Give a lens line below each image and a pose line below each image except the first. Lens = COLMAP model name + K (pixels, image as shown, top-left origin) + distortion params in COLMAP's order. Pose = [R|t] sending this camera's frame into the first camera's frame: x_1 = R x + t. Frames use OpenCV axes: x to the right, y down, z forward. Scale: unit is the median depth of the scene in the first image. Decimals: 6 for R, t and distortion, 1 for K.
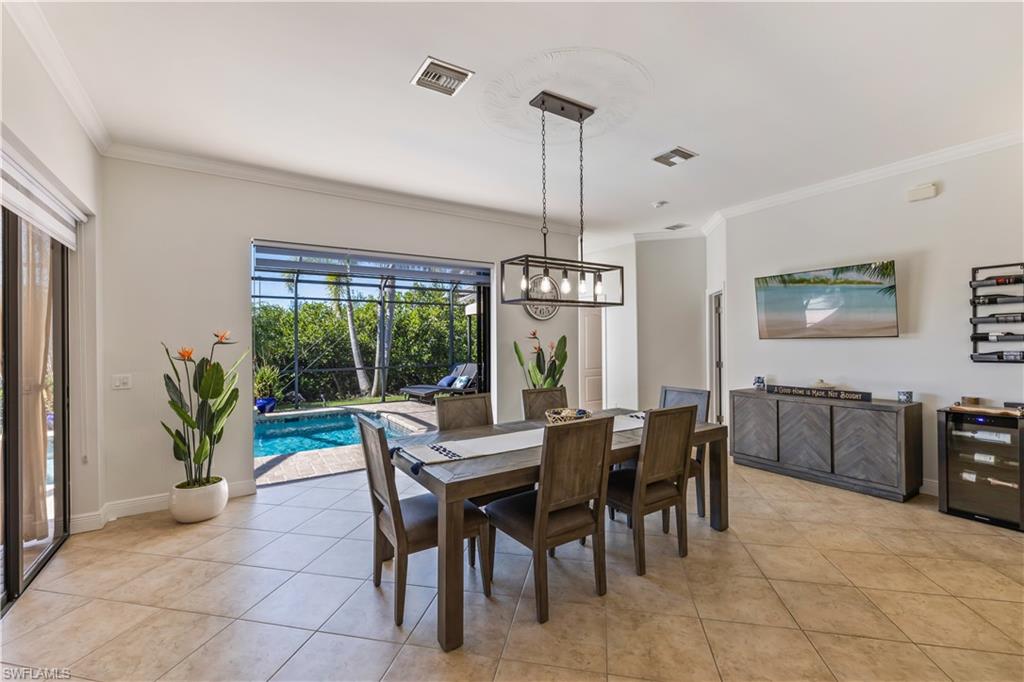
lens RADIAL K [[441.1, 0, 512.0], [0, 441.1, 341.0], [0, 0, 1]] dist [-0.045110, -0.000070]
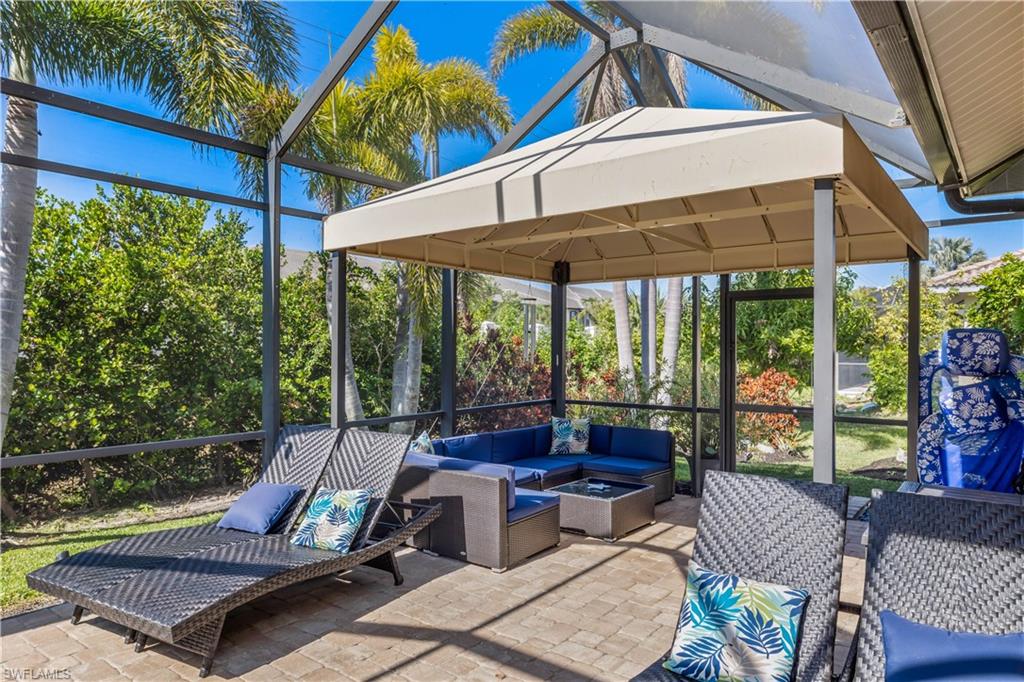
lens RADIAL K [[651.4, 0, 512.0], [0, 651.4, 341.0], [0, 0, 1]] dist [-0.002428, -0.000054]
pose [[0.945694, 0.010846, 0.324877, -0.099271], [-0.008505, 0.999927, -0.008625, 0.000880], [-0.324947, 0.005394, 0.945717, 0.452556]]
